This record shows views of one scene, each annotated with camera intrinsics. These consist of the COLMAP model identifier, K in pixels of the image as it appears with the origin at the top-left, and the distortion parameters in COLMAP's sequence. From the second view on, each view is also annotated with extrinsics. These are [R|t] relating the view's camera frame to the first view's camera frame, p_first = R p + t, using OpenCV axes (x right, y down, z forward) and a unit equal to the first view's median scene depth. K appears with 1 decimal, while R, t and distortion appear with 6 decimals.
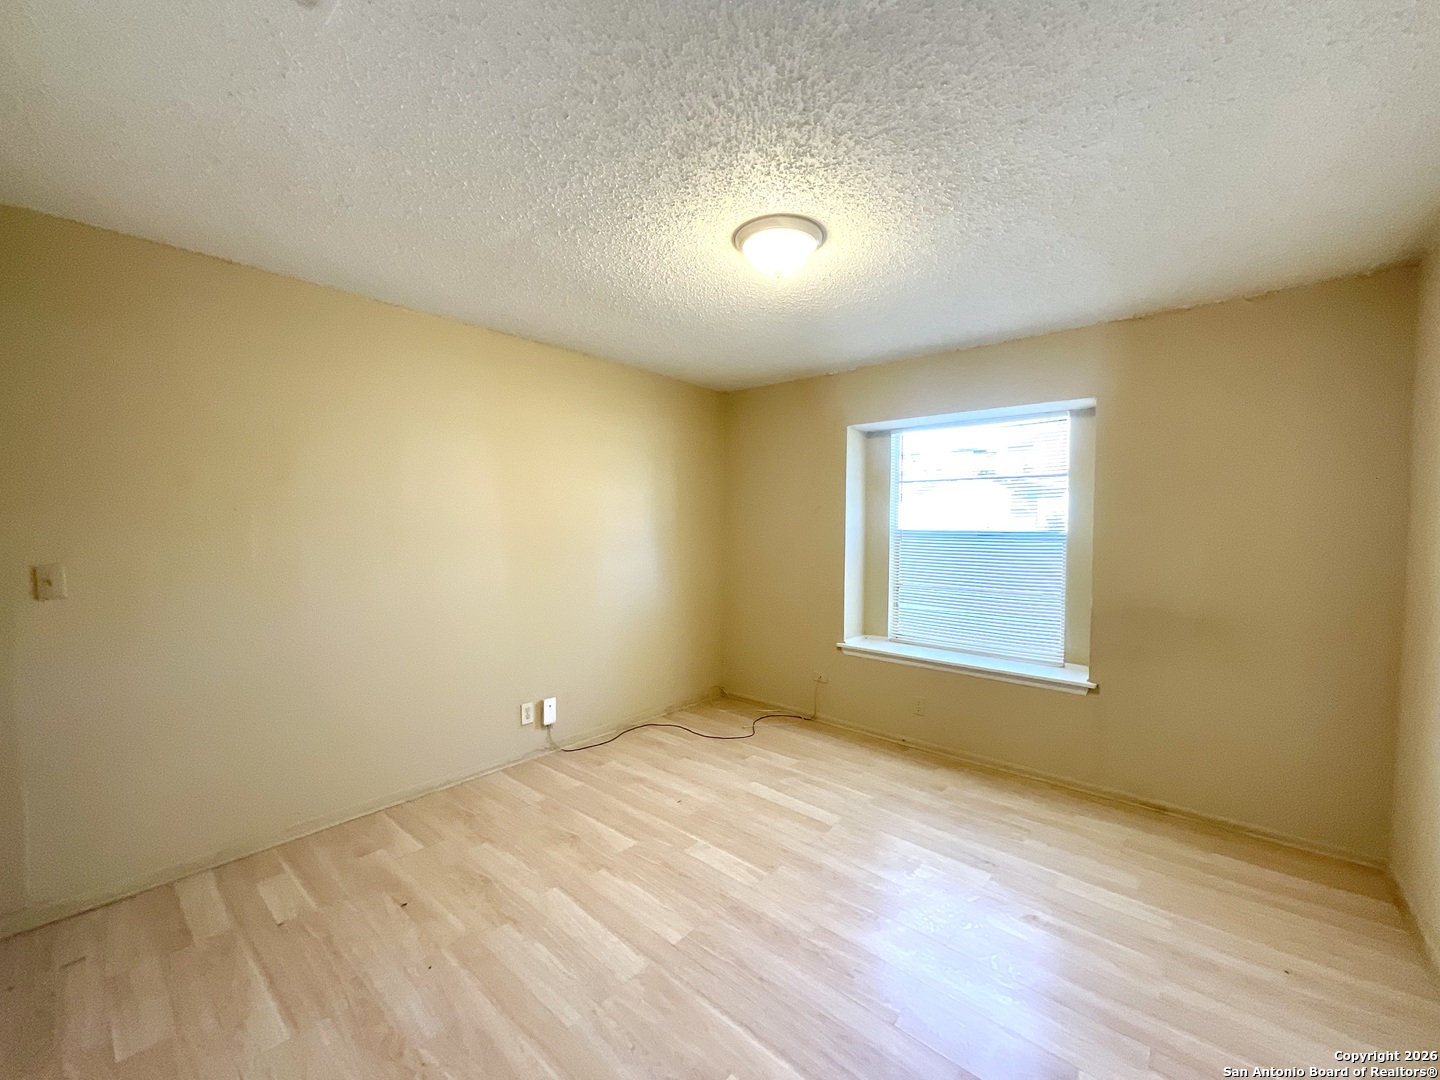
lens RADIAL K [[578.6, 0, 720.0], [0, 578.6, 540.0], [0, 0, 1]] dist [-0.008149, 0.004467]
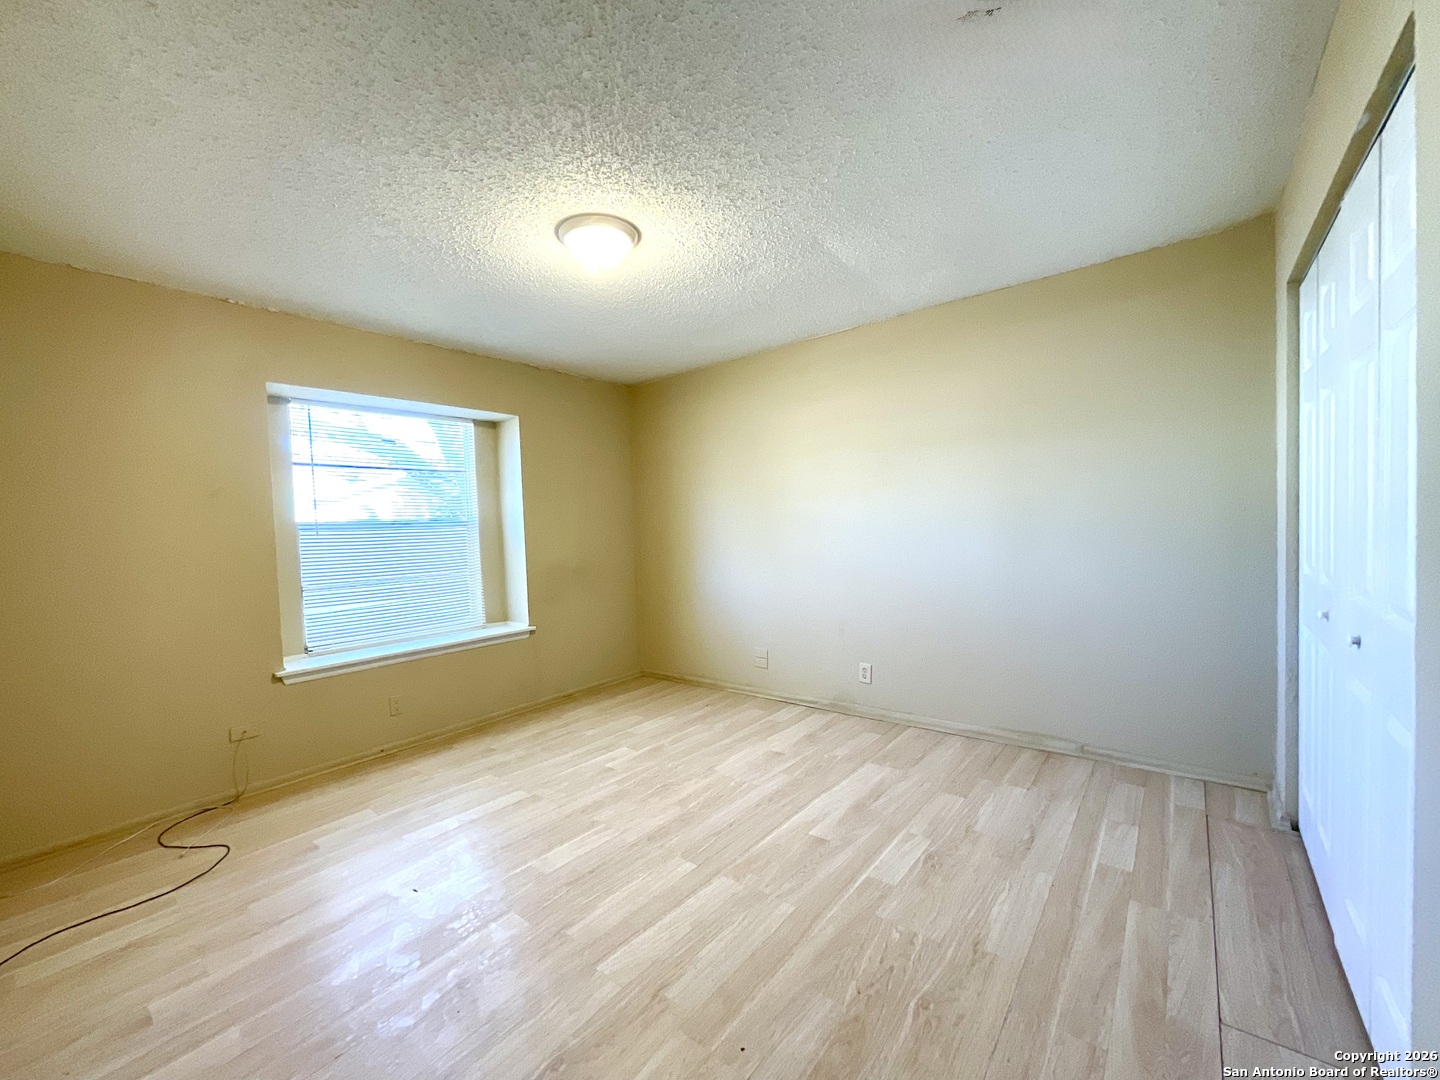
lens RADIAL K [[578.8, 0, 720.0], [0, 578.8, 540.0], [0, 0, 1]] dist [-0.003081, 0.000108]
pose [[-0.041912, -0.030498, 0.998656, -0.708179], [0.063677, 0.997420, 0.033132, 0.025847], [-0.997090, 0.064980, -0.039862, 0.579886]]
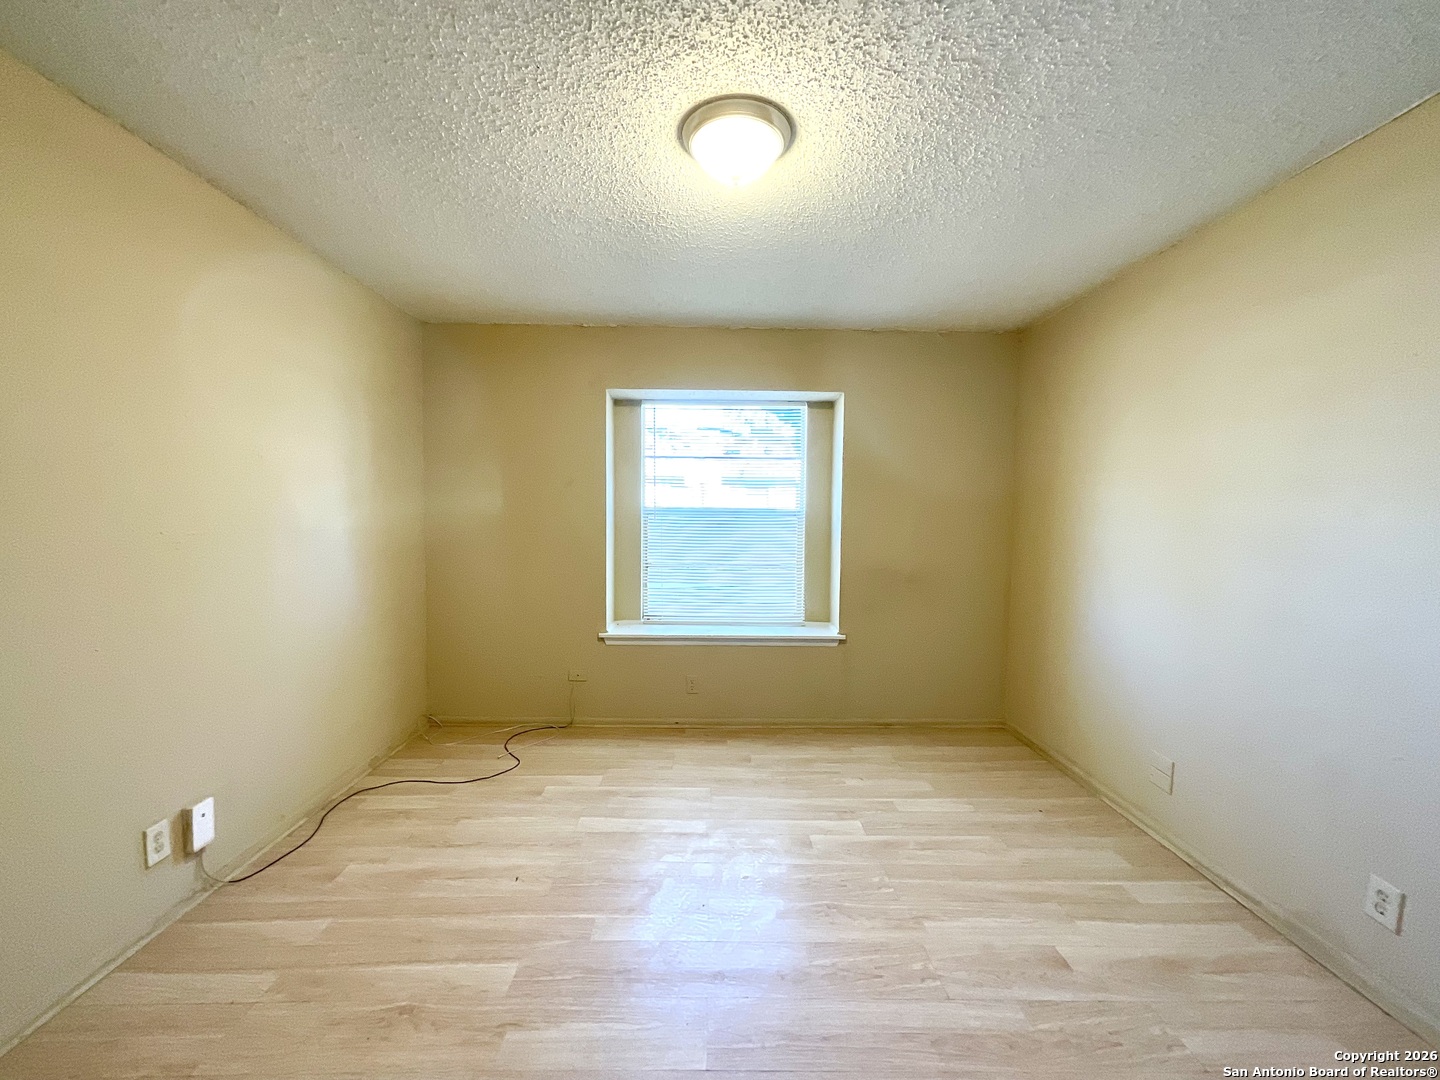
lens RADIAL K [[578.6, 0, 720.0], [0, 578.6, 540.0], [0, 0, 1]] dist [-0.008149, 0.004467]
pose [[0.743032, -0.032078, 0.668487, -0.318023], [0.014981, 0.999398, 0.031306, 0.011891], [-0.669088, -0.013247, 0.743065, 0.278769]]
